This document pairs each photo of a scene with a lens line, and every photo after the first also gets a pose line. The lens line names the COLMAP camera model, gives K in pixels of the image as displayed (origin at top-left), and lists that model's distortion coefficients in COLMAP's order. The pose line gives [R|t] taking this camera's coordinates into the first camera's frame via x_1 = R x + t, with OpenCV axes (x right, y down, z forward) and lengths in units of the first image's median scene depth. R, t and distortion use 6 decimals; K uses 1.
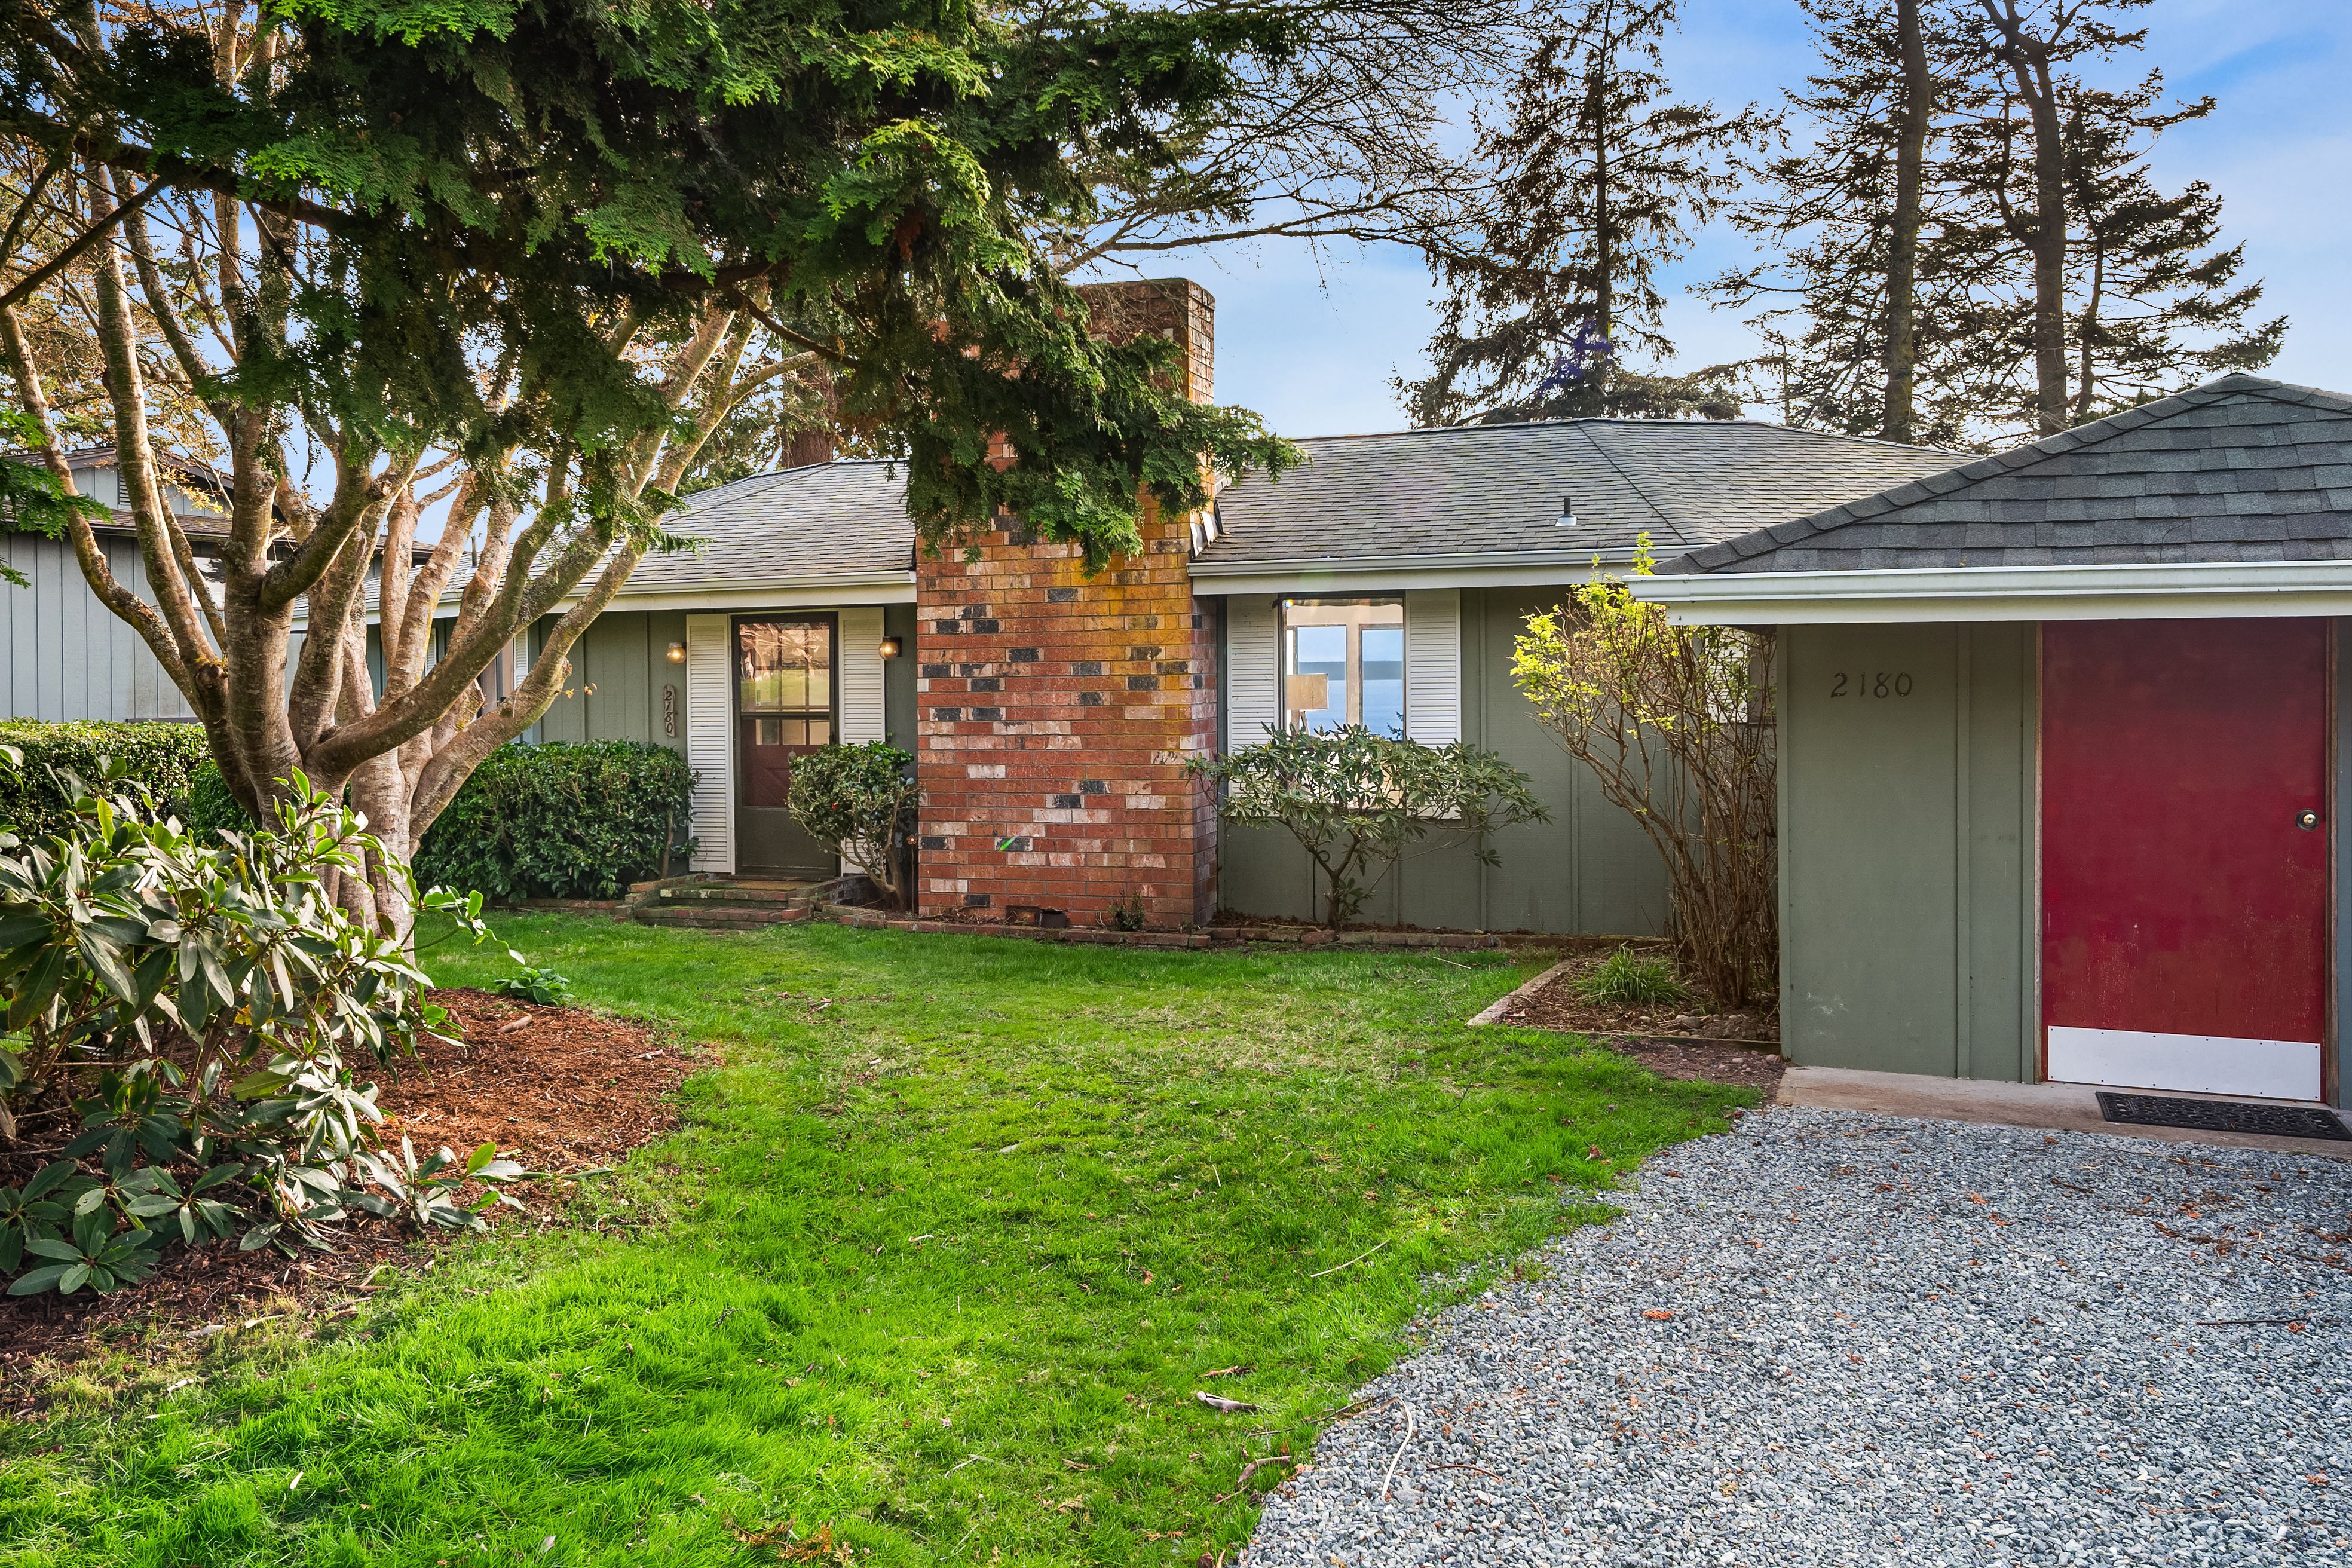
lens RADIAL K [[1693.1, 0, 1161.7], [0, 1693.1, 679.6], [0, 0, 1]] dist [0.005485, 0.003387]
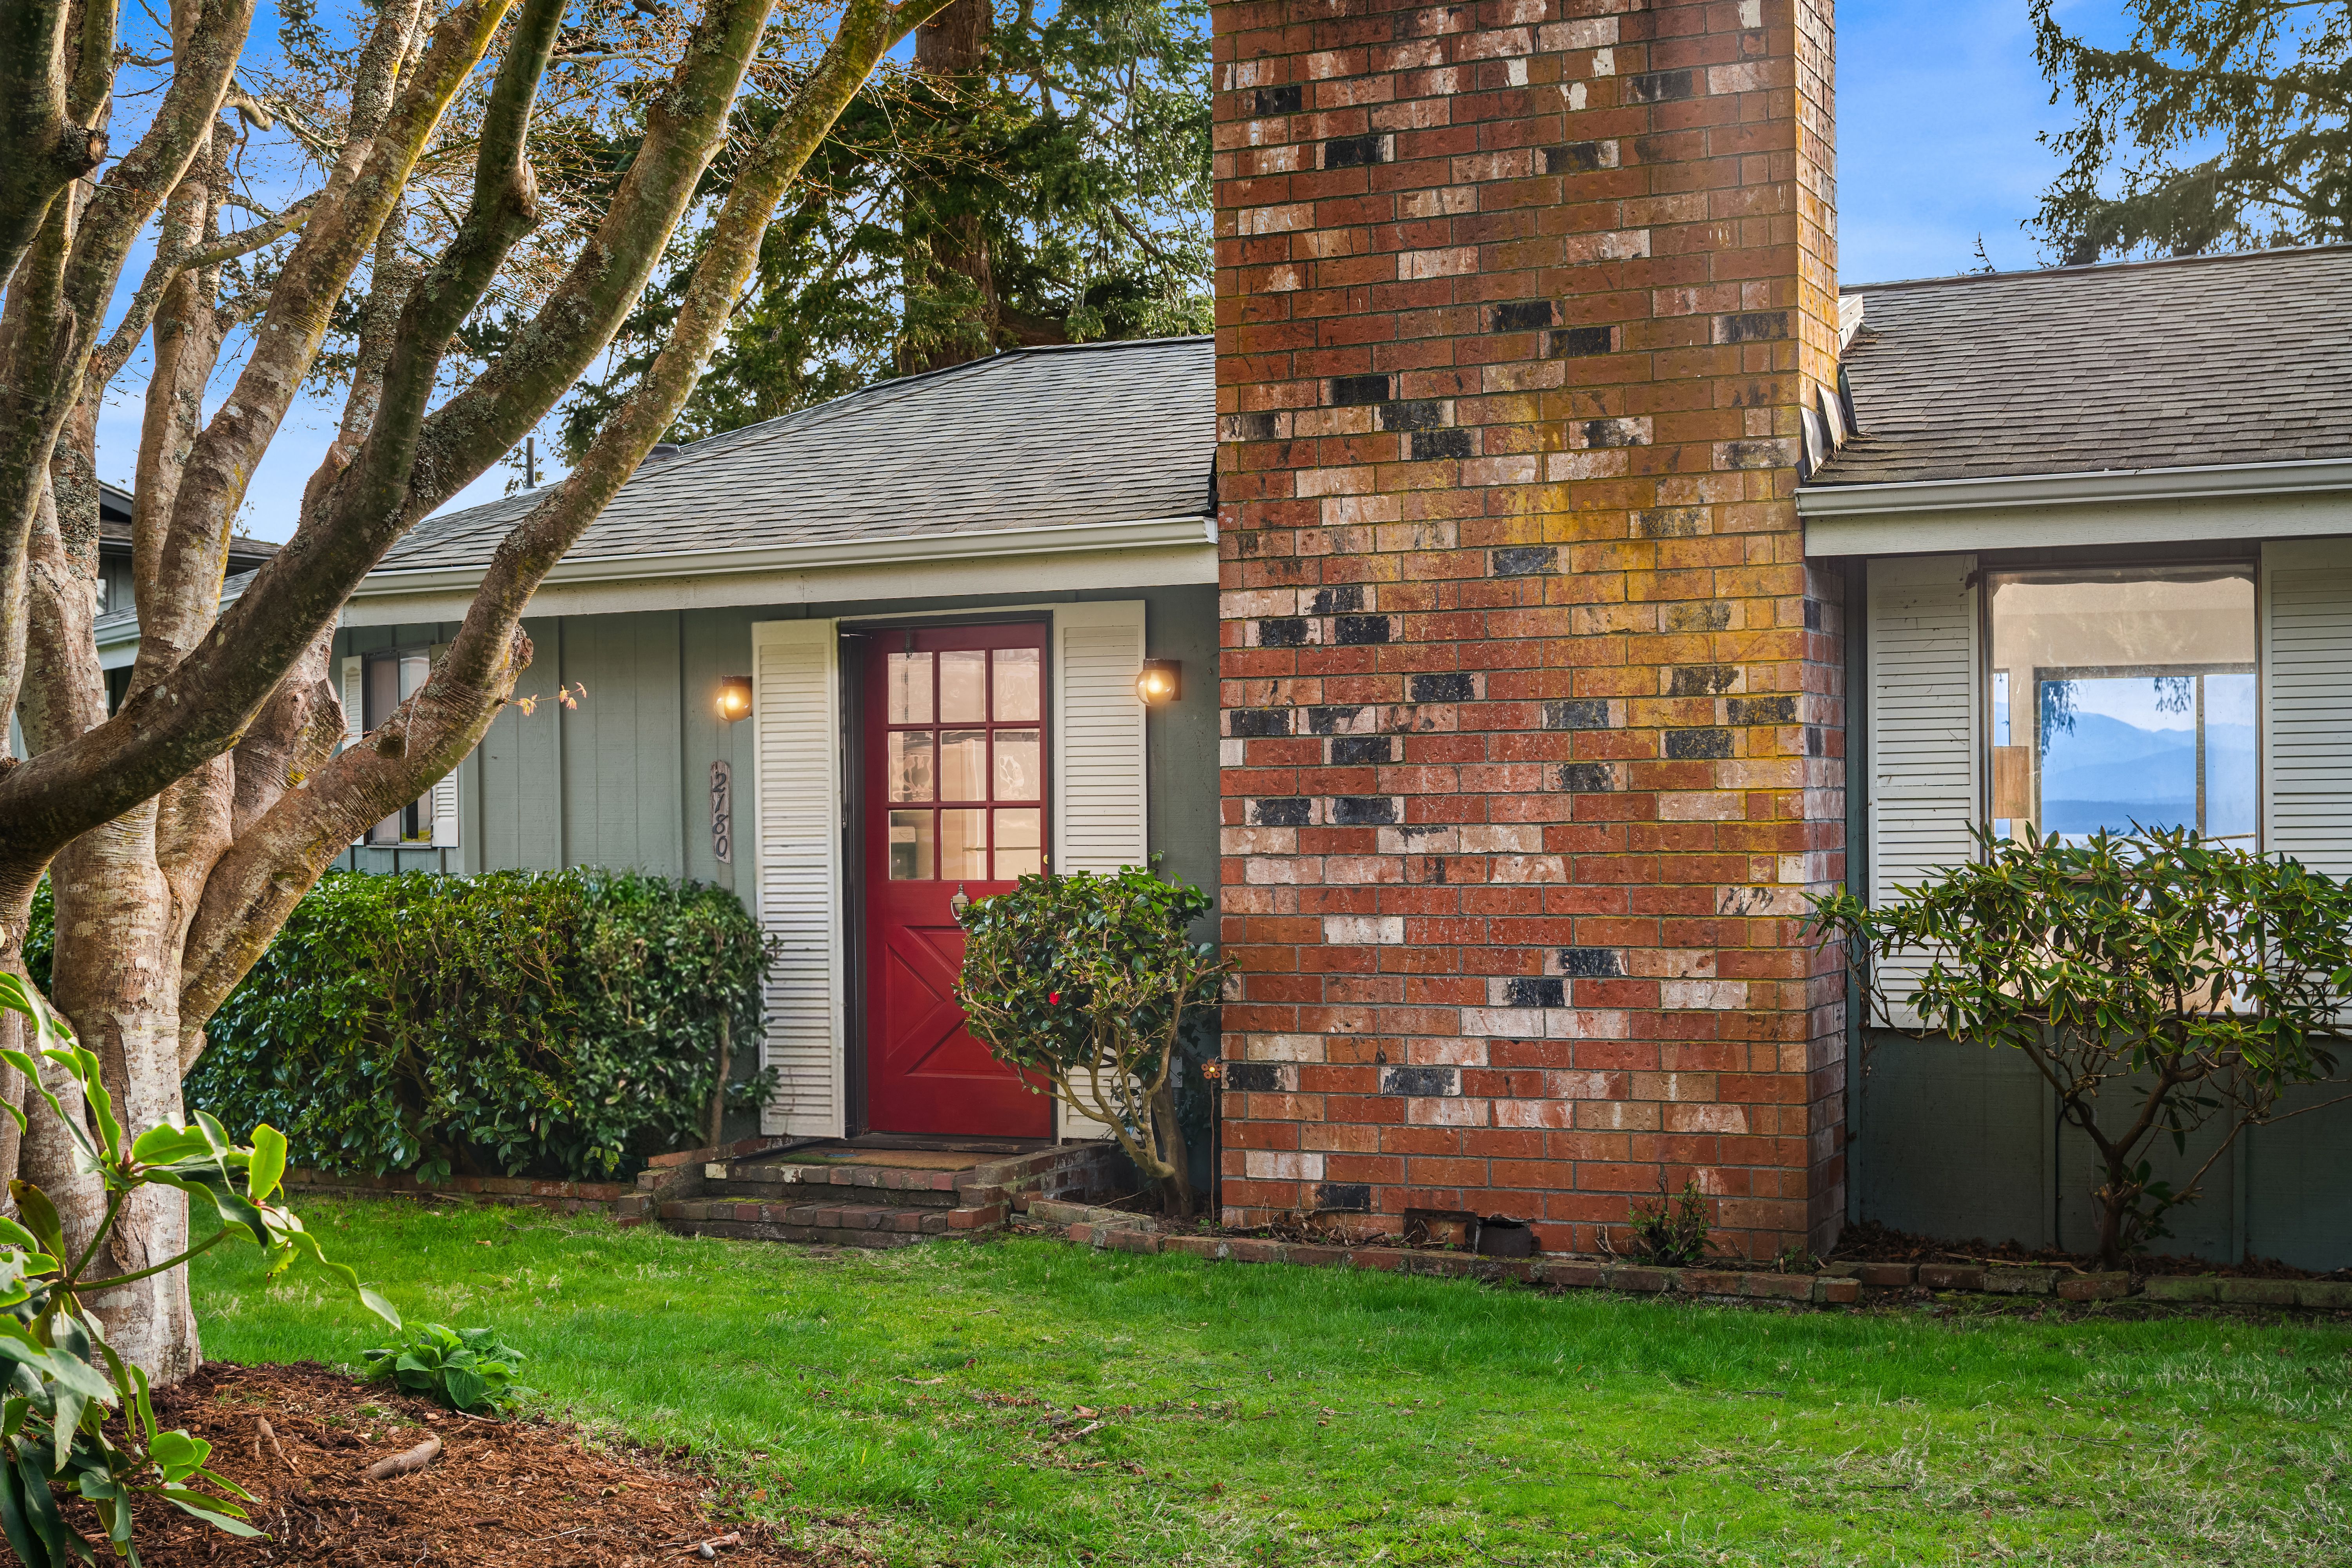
lens RADIAL K [[2991.8, 0, 1180.6], [0, 2991.8, 791.8], [0, 0, 1]] dist [-0.065174, 0.000000]
pose [[0.992340, 0.000565, -0.123539, -0.050089], [-0.001572, 0.999966, -0.008052, 0.021871], [0.123531, 0.008184, 0.992307, 0.148306]]
